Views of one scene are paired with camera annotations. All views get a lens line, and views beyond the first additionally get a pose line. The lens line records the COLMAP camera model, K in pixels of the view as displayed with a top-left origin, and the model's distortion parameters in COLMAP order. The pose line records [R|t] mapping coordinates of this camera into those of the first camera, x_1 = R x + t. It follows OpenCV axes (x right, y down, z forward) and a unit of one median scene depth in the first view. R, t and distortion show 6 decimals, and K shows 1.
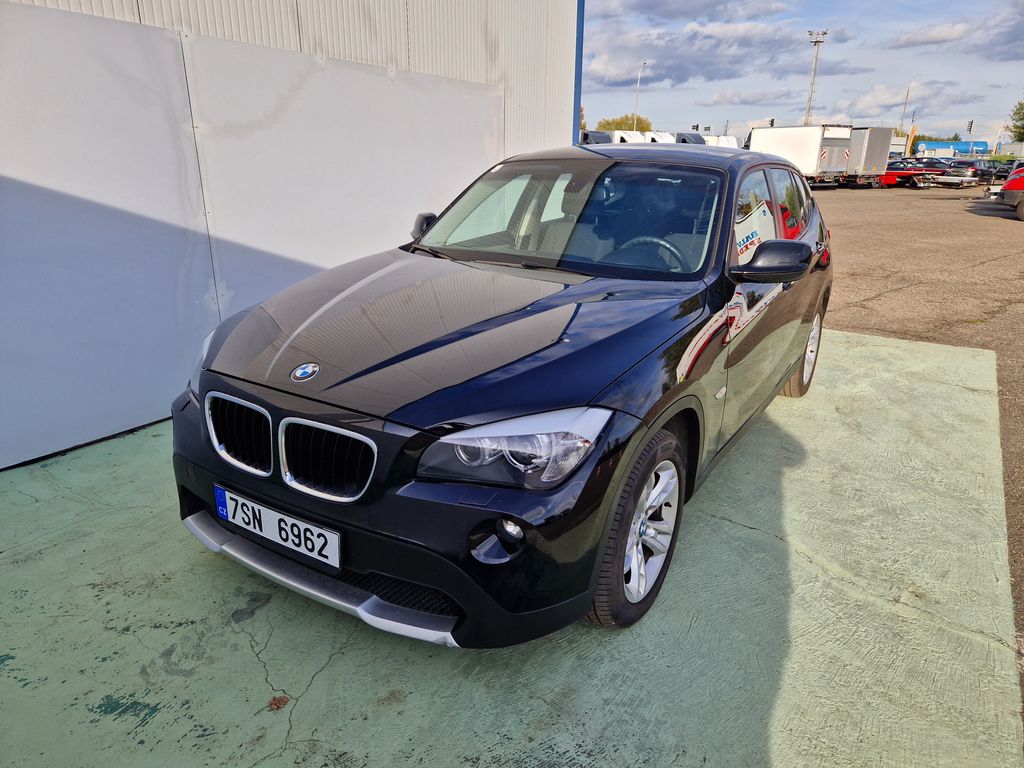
lens RADIAL K [[679.8, 0, 512.9], [0, 679.8, 409.3], [0, 0, 1]] dist [0.058855, -0.046921]
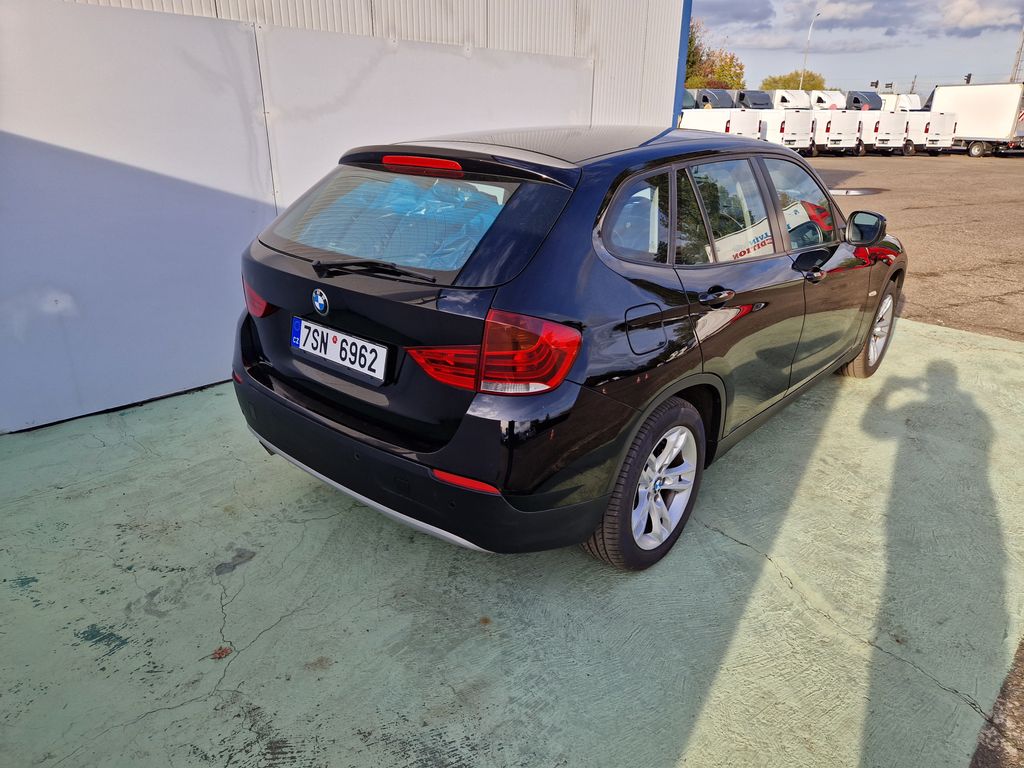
lens RADIAL K [[678.6, 0, 504.4], [0, 678.6, 404.2], [0, 0, 1]] dist [0.057089, -0.047515]
pose [[0.976772, 0.080235, -0.198691, 0.193027], [-0.071831, 0.996205, 0.049161, -0.041820], [0.201882, -0.033747, 0.978828, 0.008394]]
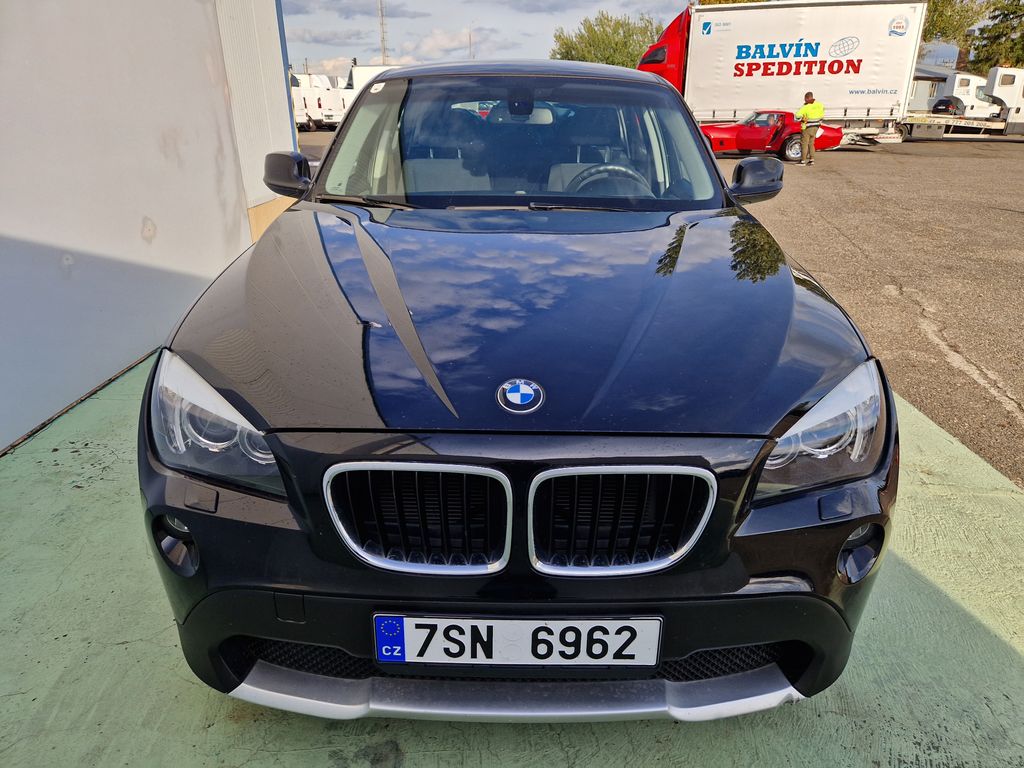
lens RADIAL K [[691.9, 0, 512.0], [0, 691.9, 384.0], [0, 0, 1]] dist [0.019967, 0.000142]
pose [[0.847241, -0.208314, 0.488659, -5.091707], [0.189173, 0.977912, 0.088892, -1.005141], [-0.496383, 0.017128, 0.867935, 3.632824]]
